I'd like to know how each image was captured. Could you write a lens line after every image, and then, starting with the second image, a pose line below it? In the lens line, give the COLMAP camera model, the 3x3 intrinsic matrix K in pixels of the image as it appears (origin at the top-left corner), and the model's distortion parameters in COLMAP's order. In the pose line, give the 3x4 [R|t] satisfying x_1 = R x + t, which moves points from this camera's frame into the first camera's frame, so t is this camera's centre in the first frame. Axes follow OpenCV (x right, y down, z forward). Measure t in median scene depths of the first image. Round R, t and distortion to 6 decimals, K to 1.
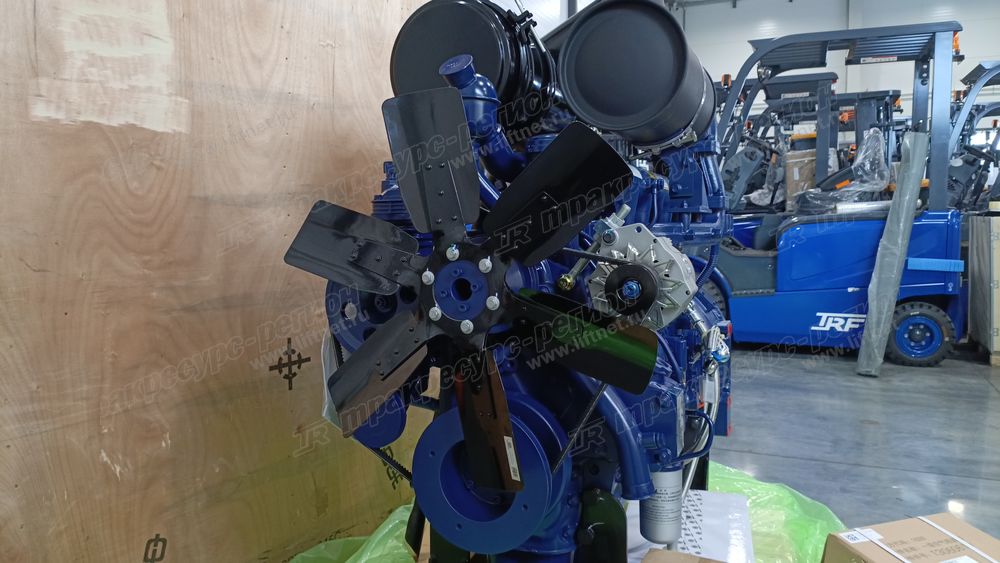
lens RADIAL K [[740.0, 0, 501.5], [0, 740.0, 269.2], [0, 0, 1]] dist [0.077373, -0.128702]
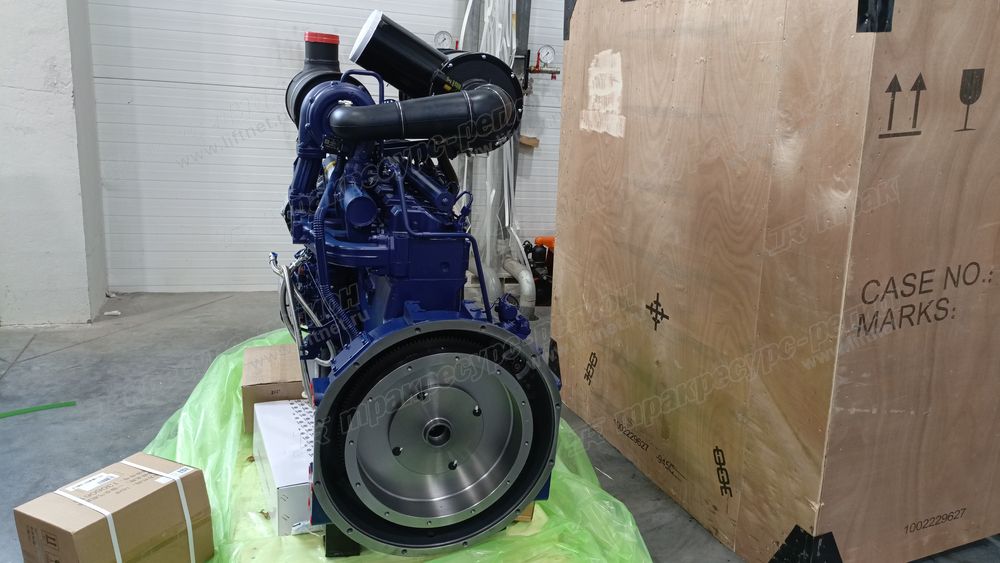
lens RADIAL K [[740.0, 0, 501.5], [0, 740.0, 269.2], [0, 0, 1]] dist [0.077373, -0.128702]
pose [[-0.581092, 0.222253, -0.782902, 1.146929], [-0.076636, 0.942770, 0.324518, -0.451668], [0.810222, 0.248573, -0.530803, 1.860064]]
